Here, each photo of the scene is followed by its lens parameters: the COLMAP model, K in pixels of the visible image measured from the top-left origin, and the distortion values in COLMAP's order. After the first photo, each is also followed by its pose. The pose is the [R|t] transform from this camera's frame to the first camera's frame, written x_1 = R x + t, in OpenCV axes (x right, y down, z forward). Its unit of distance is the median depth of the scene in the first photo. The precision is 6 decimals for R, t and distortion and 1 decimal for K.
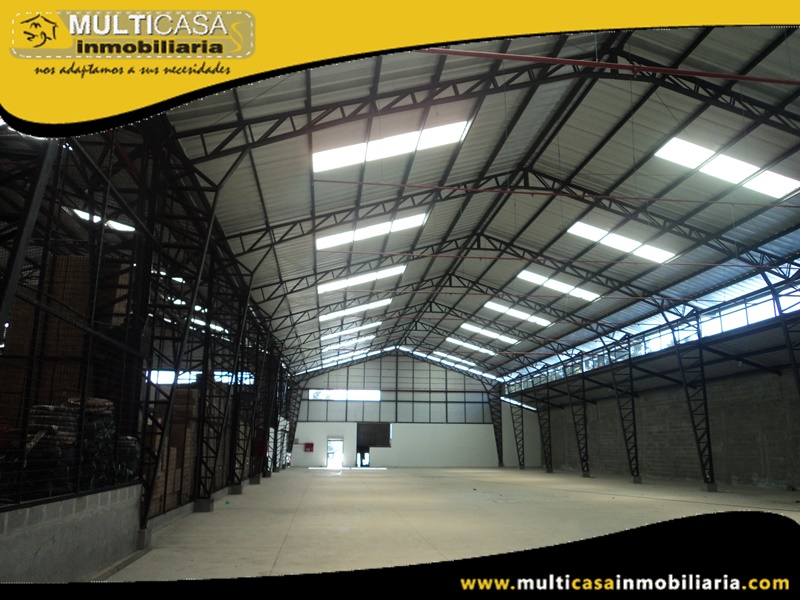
lens RADIAL K [[645.8, 0, 395.3], [0, 645.8, 296.2], [0, 0, 1]] dist [-0.019373, -0.005657]
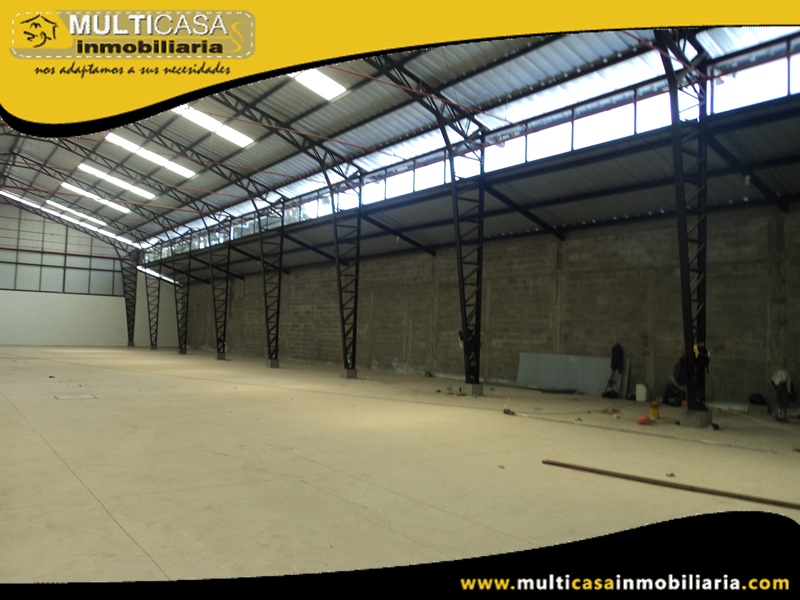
lens RADIAL K [[645.8, 0, 401.2], [0, 645.8, 297.7], [0, 0, 1]] dist [-0.019373, -0.005657]
pose [[0.868525, 0.050684, 0.493047, 0.082371], [-0.139145, 0.979687, 0.144402, 0.043550], [-0.475713, -0.194022, 0.857935, 0.169404]]
